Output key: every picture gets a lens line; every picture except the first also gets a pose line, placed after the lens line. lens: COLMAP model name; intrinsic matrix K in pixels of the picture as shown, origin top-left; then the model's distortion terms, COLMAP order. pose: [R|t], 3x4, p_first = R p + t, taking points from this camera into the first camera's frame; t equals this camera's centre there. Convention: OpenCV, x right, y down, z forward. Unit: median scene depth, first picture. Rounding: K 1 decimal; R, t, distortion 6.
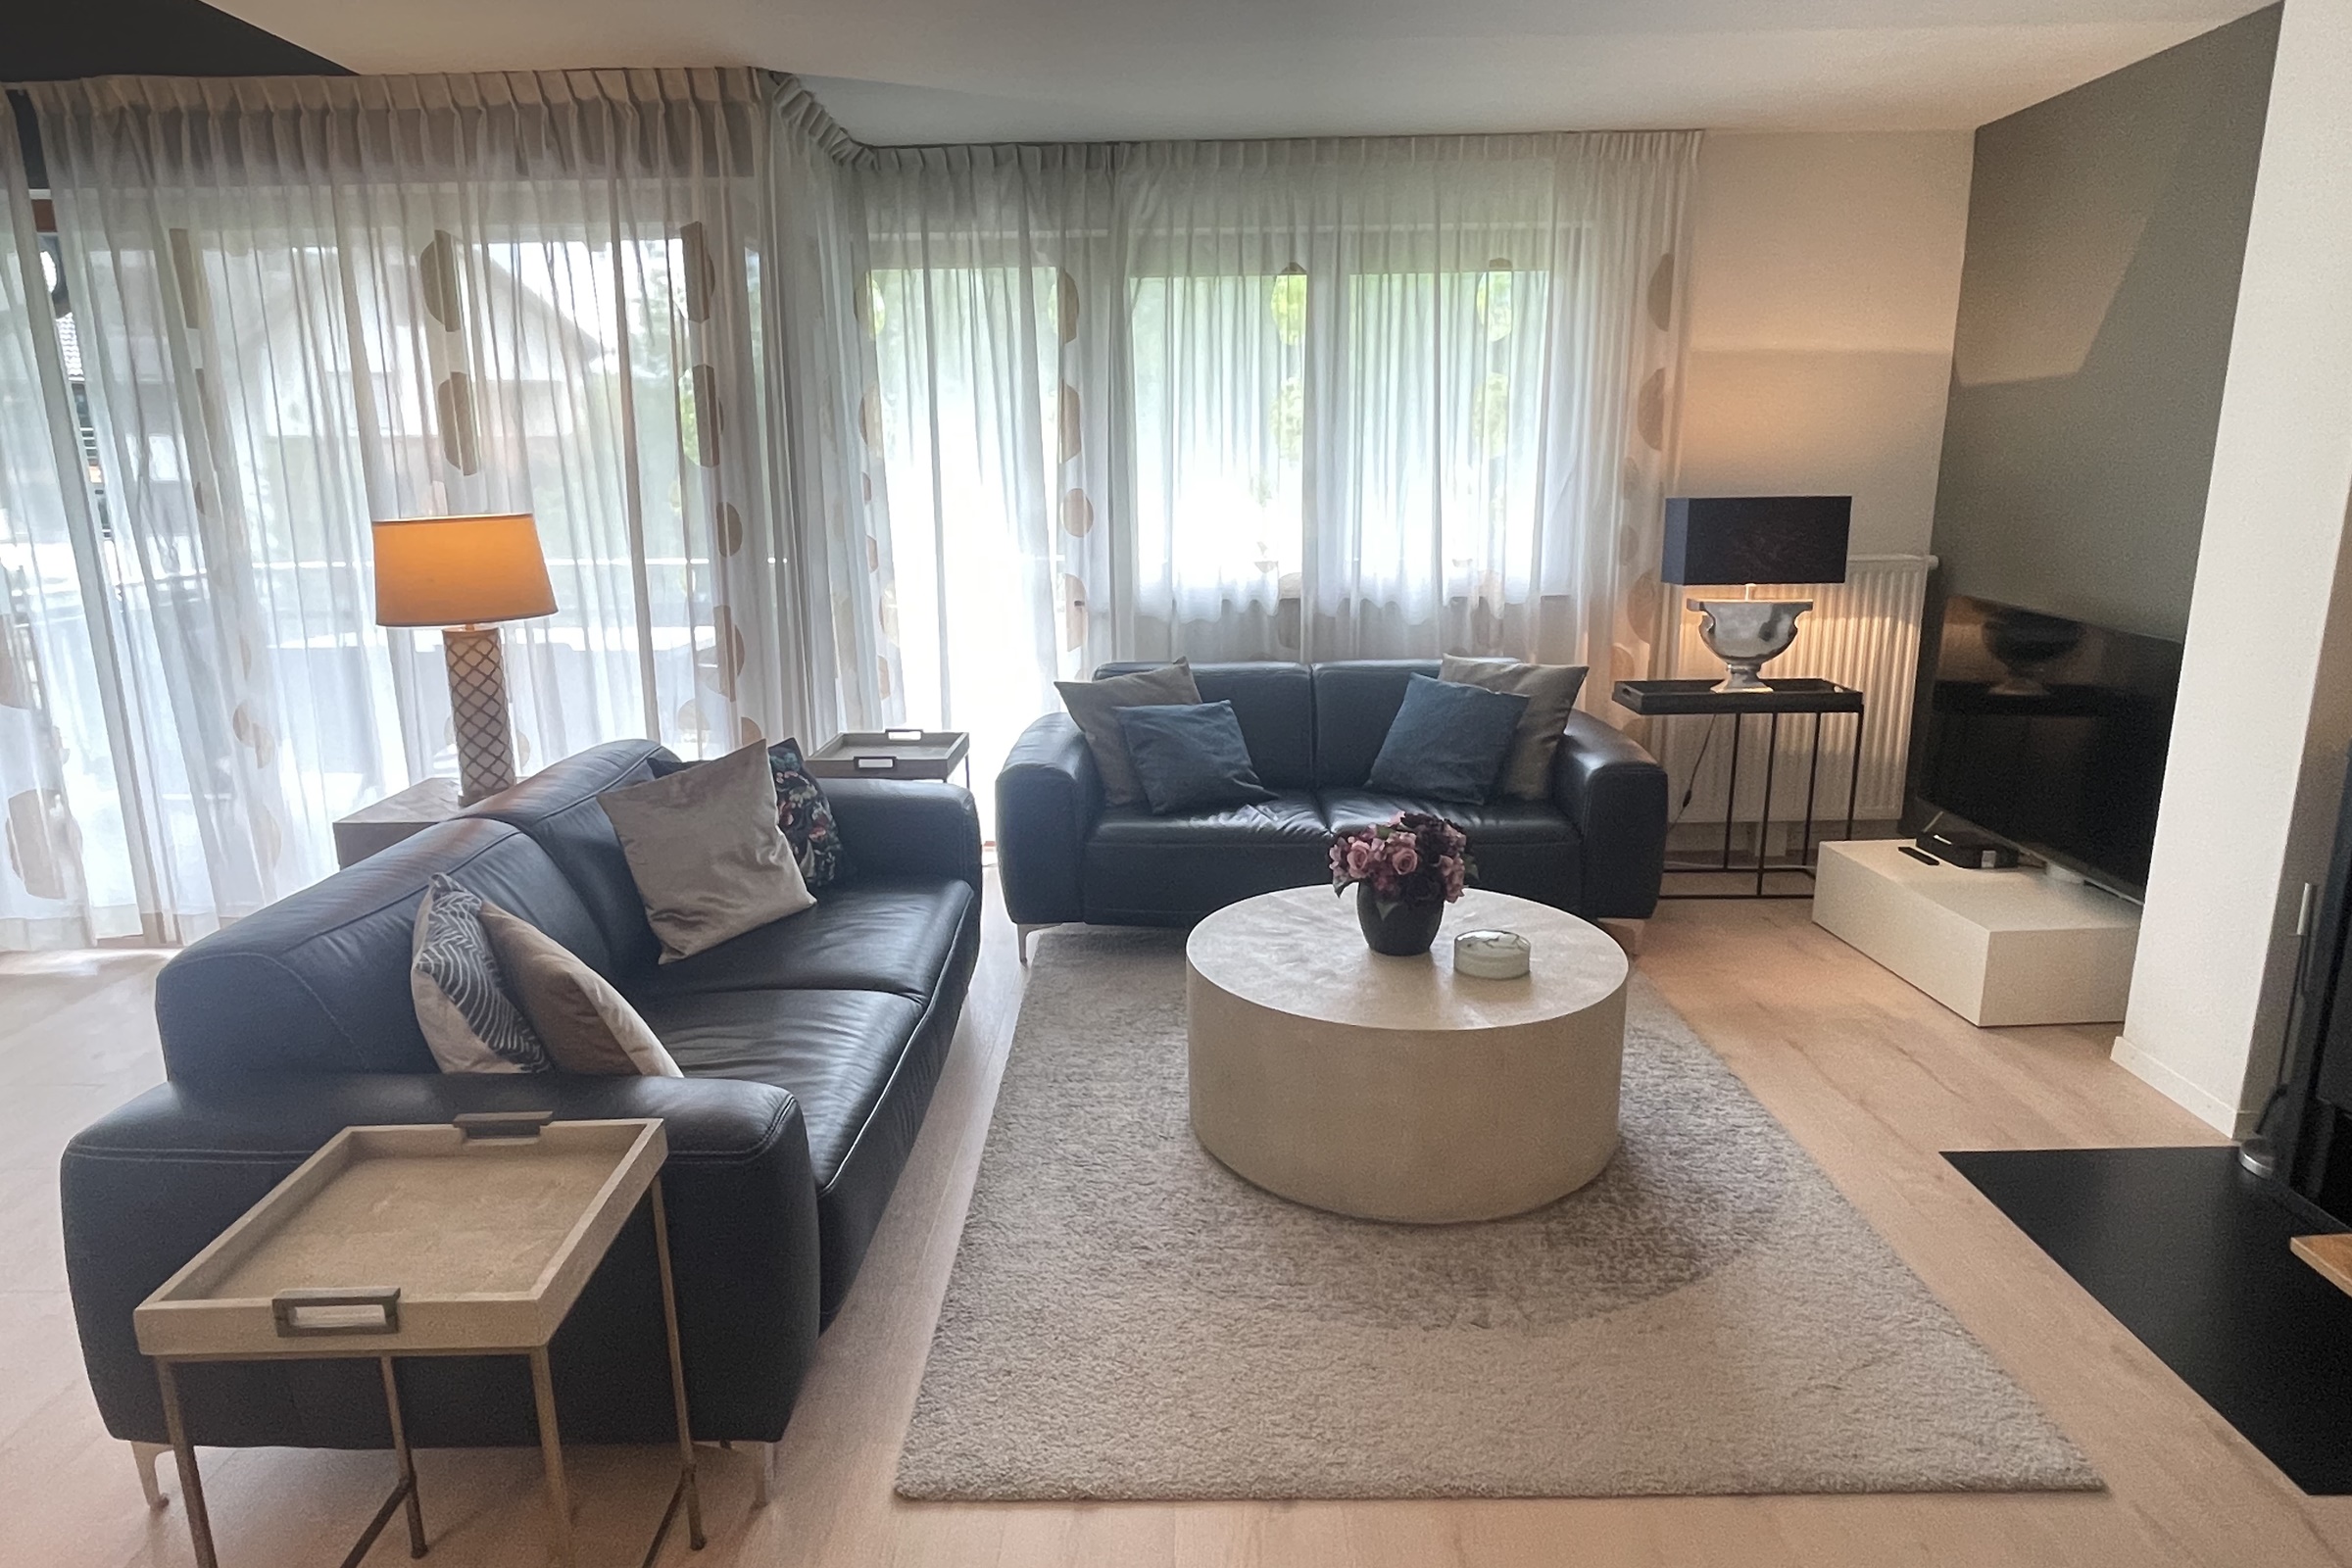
lens RADIAL K [[1413.0, 0, 1162.8], [0, 1413.0, 791.9], [0, 0, 1]] dist [0.013630, -0.025969]
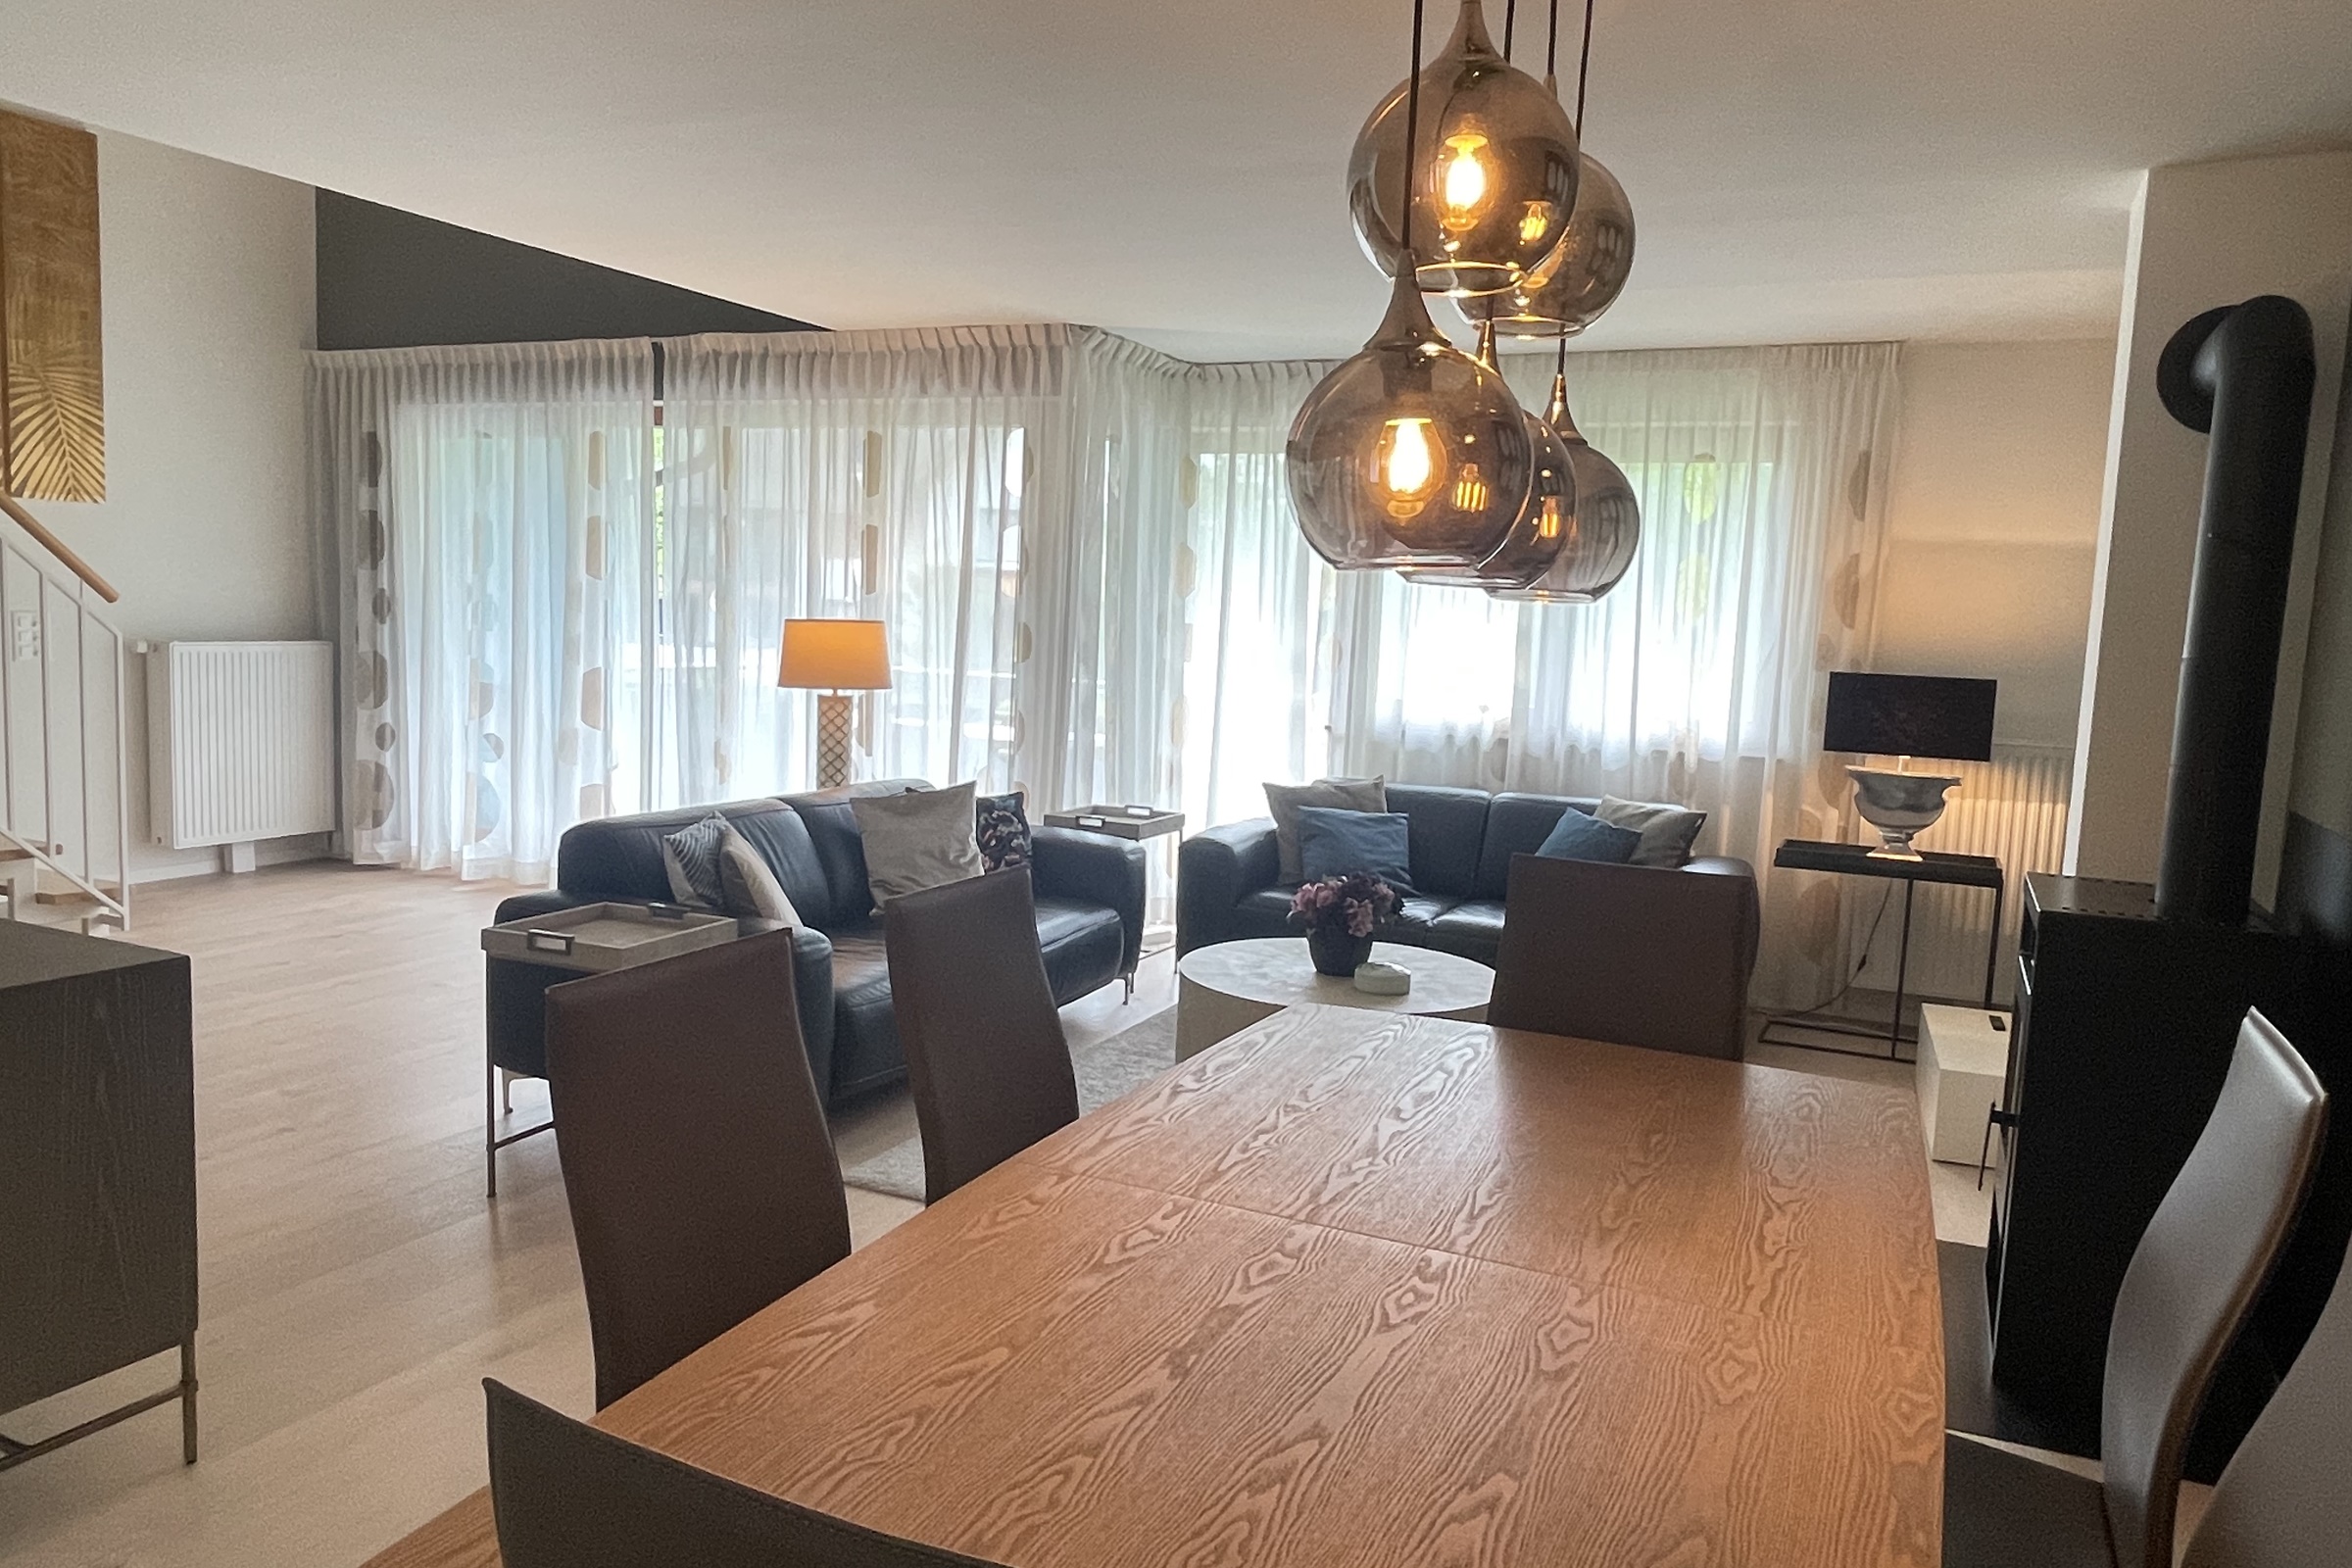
lens RADIAL K [[1628.8, 0, 1168.9], [0, 1628.8, 789.2], [0, 0, 1]] dist [0.018266, -0.034573]
pose [[0.911263, 0.096942, -0.400251, 0.457929], [-0.146131, 0.984772, -0.094184, 0.080321], [0.385026, 0.144315, 0.911553, -0.351396]]
